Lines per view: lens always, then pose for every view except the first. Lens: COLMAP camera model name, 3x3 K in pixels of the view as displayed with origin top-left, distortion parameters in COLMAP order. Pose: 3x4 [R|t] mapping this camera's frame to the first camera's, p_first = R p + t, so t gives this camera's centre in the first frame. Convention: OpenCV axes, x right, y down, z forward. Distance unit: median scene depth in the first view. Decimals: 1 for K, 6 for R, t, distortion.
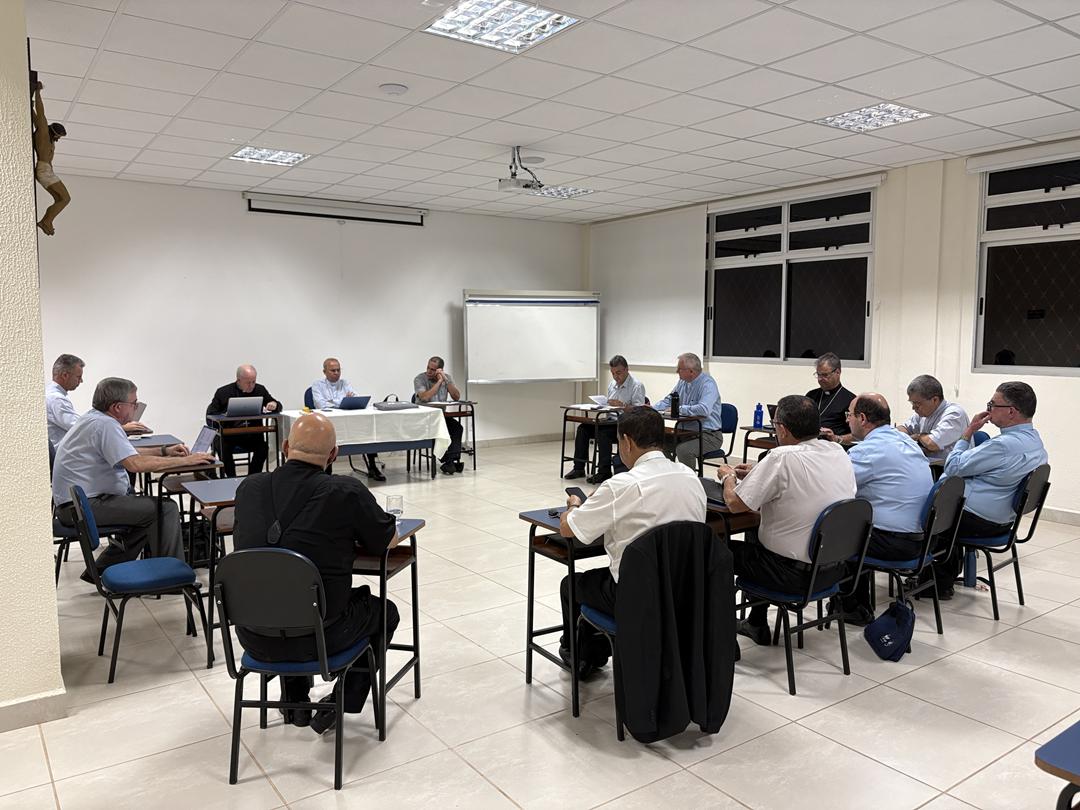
lens RADIAL K [[825.2, 0, 533.8], [0, 825.2, 388.8], [0, 0, 1]] dist [0.008016, -0.003963]
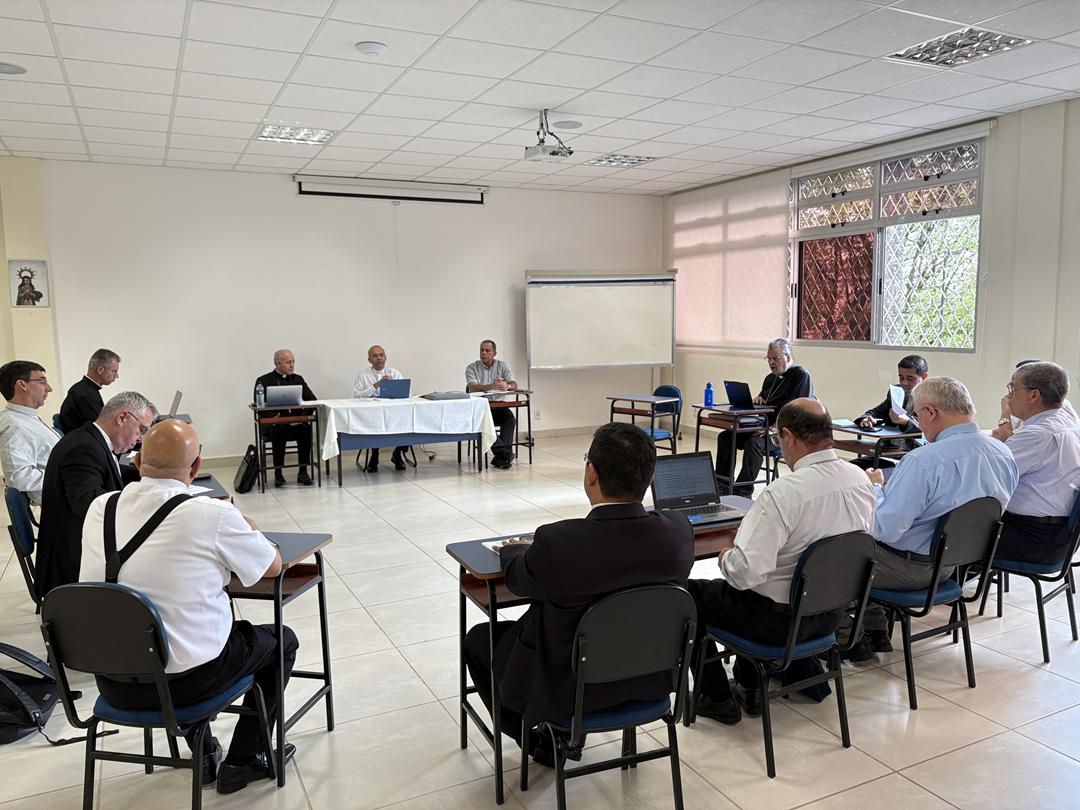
lens RADIAL K [[825.2, 0, 522.7], [0, 825.2, 414.6], [0, 0, 1]] dist [0.008016, -0.003963]
pose [[0.983483, 0.010905, -0.180672, 0.100630], [-0.001334, 0.998593, 0.053013, -0.007572], [0.180996, -0.051896, 0.982114, 0.078243]]
